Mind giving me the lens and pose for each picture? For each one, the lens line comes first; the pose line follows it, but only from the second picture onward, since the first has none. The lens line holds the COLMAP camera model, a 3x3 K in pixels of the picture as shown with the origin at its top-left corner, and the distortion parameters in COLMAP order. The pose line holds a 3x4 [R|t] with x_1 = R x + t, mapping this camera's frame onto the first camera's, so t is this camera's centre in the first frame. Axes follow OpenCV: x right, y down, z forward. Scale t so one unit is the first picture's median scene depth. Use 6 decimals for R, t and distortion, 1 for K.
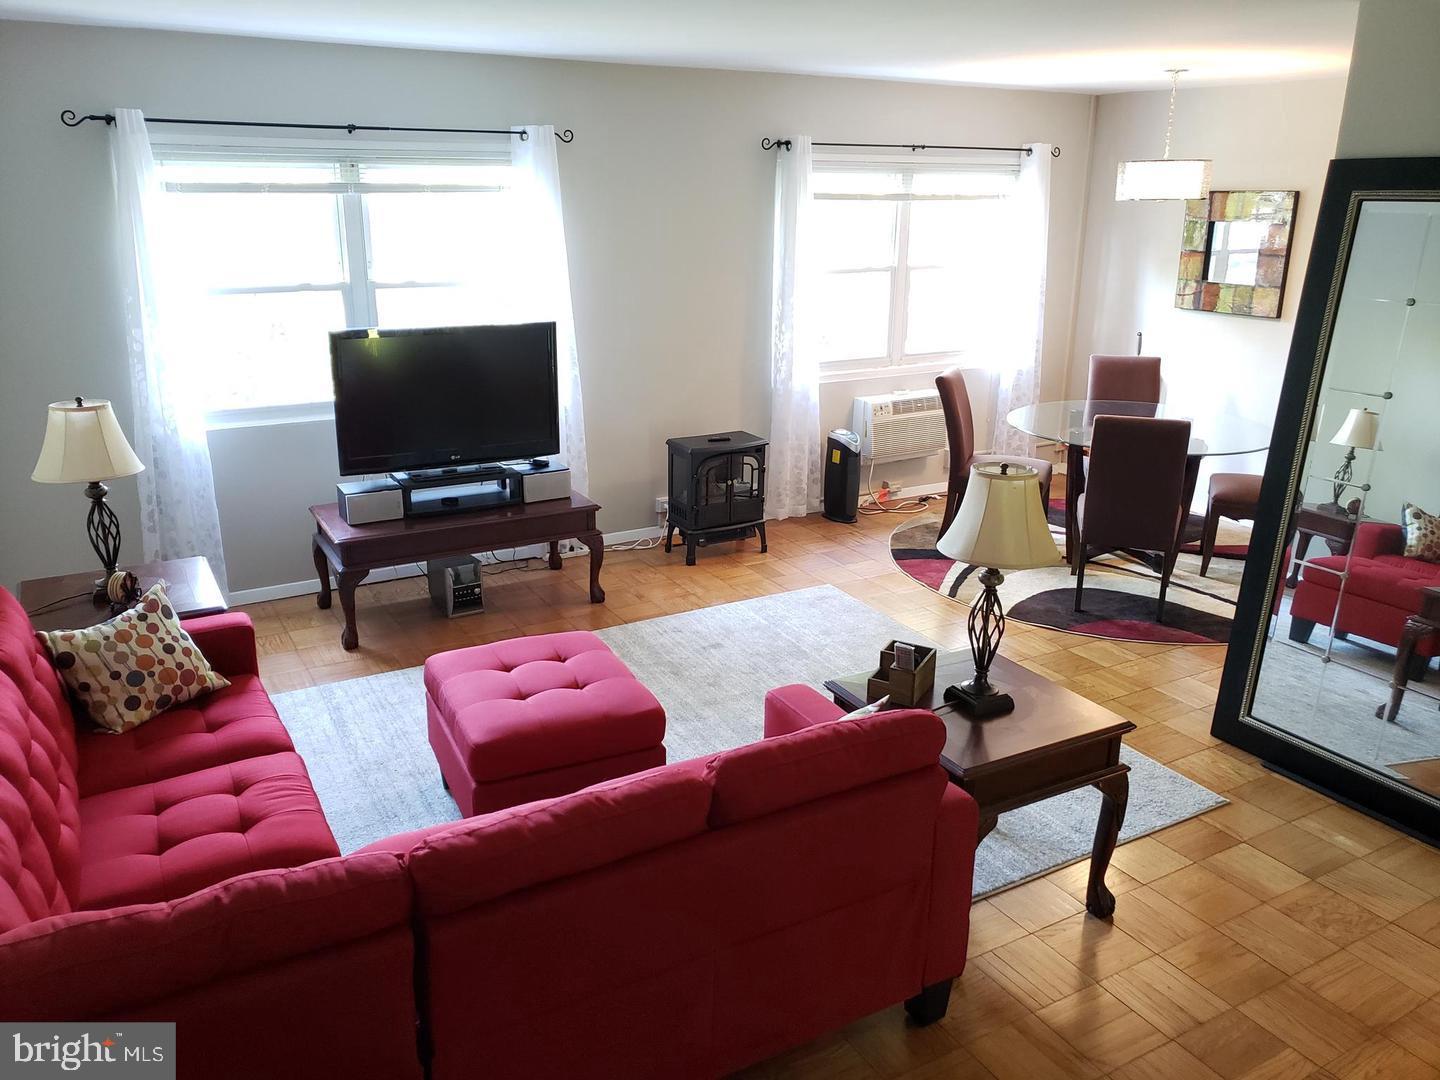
lens RADIAL K [[1101.2, 0, 719.0], [0, 1101.2, 537.7], [0, 0, 1]] dist [0.043786, -0.046842]
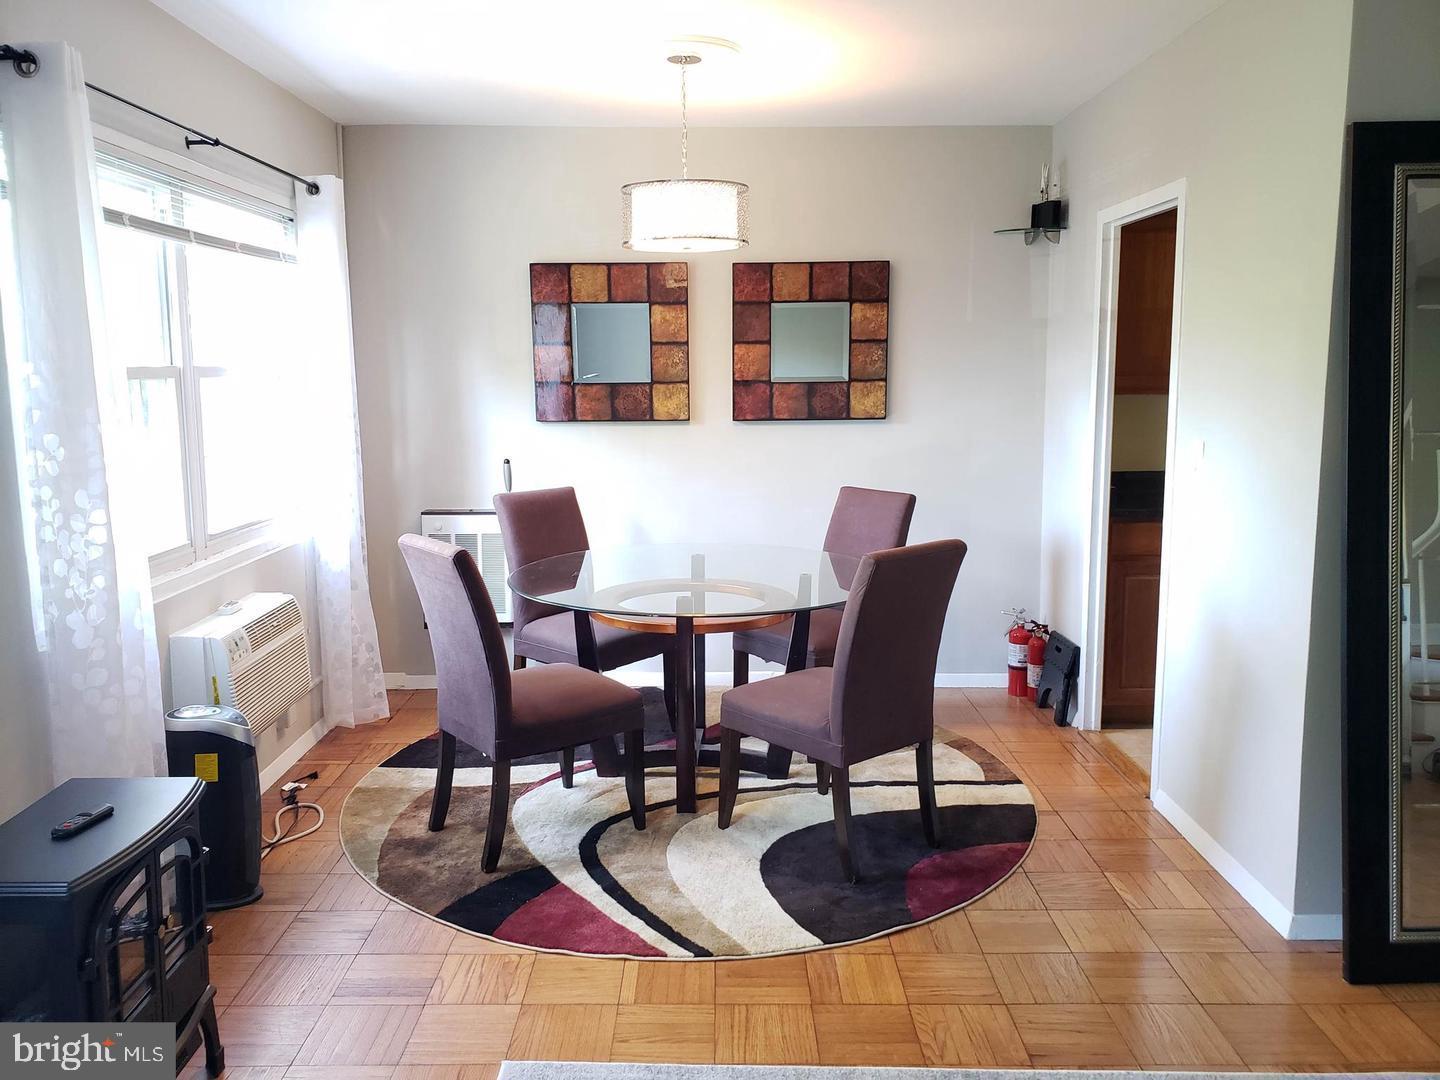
lens RADIAL K [[1101.2, 0, 649.4], [0, 1101.2, 509.7], [0, 0, 1]] dist [0.043786, -0.046842]
pose [[0.494852, -0.115713, 0.861239, -0.182819], [0.272782, 0.961682, -0.027528, -0.115667], [-0.825052, 0.248552, 0.507455, 0.609048]]
